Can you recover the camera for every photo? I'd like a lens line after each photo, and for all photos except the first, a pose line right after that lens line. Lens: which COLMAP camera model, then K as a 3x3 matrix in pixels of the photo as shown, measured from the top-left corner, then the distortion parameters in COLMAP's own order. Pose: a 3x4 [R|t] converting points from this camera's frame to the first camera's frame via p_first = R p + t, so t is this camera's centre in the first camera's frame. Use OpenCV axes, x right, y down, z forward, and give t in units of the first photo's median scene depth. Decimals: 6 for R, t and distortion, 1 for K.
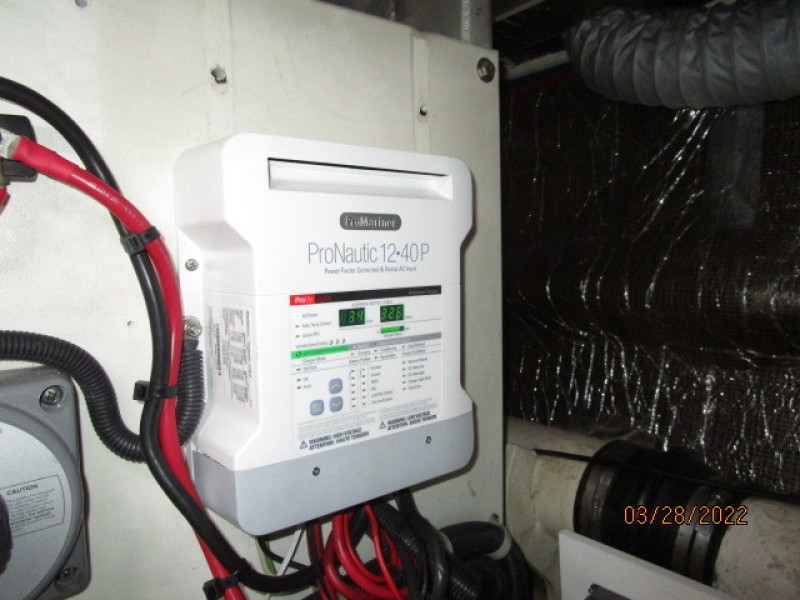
lens RADIAL K [[567.6, 0, 388.9], [0, 567.6, 305.3], [0, 0, 1]] dist [-0.030226, 0.005431]
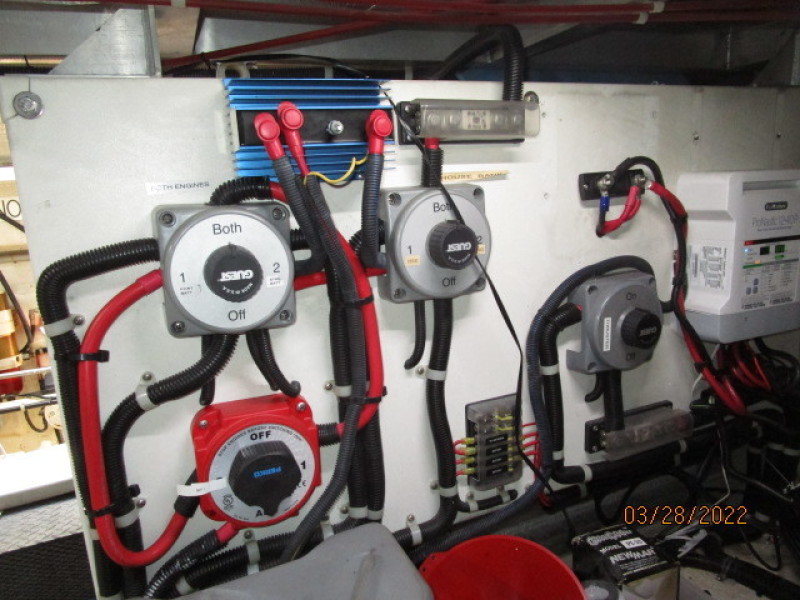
lens RADIAL K [[567.6, 0, 388.9], [0, 567.6, 305.3], [0, 0, 1]] dist [-0.030226, 0.005431]
pose [[0.969106, 0.033297, -0.244386, -0.938793], [0.001158, 0.990221, 0.139506, -0.074401], [0.246641, -0.135479, 0.959590, -1.460431]]
